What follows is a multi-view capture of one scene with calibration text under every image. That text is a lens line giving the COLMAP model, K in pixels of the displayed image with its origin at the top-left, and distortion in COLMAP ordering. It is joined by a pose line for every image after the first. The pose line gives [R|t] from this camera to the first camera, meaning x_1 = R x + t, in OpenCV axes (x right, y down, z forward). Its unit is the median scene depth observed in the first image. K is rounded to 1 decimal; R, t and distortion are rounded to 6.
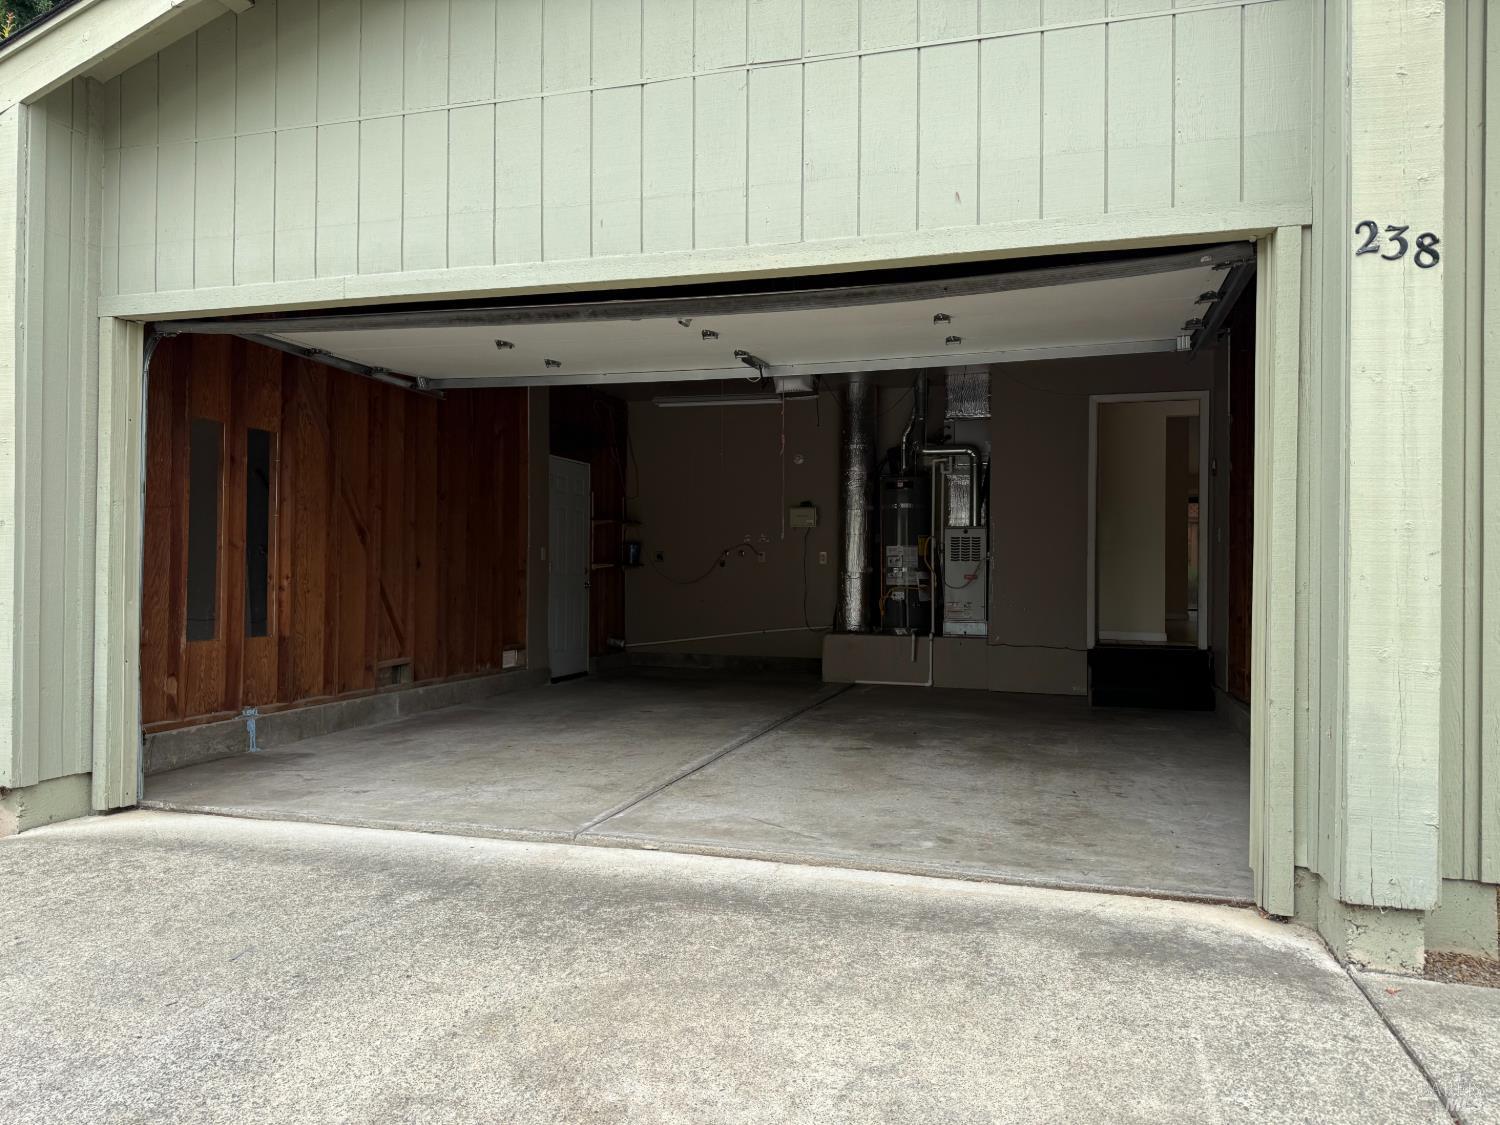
lens RADIAL K [[1049.6, 0, 739.9], [0, 1049.6, 564.0], [0, 0, 1]] dist [0.045617, -0.064791]
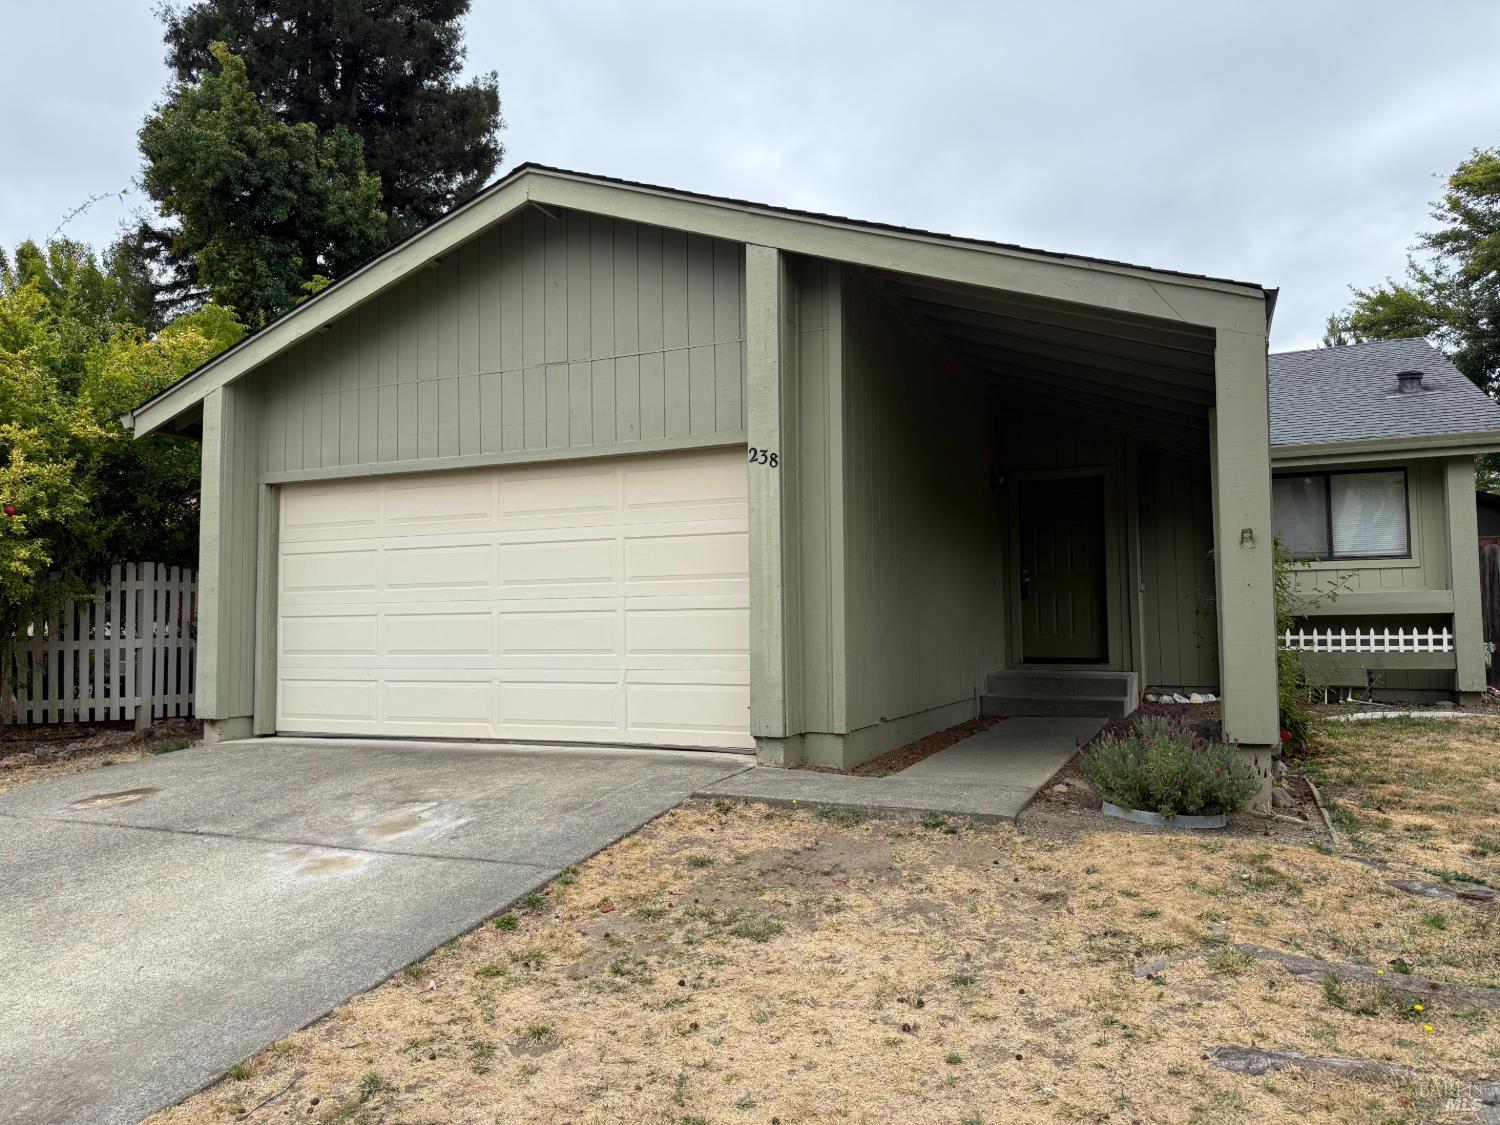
lens RADIAL K [[1049.6, 0, 757.2], [0, 1049.6, 562.8], [0, 0, 1]] dist [0.045617, -0.064791]
pose [[0.992552, -0.022723, -0.119681, 0.884094], [0.015767, 0.998149, -0.058743, 0.075253], [0.120794, 0.056418, 0.991073, -1.344305]]
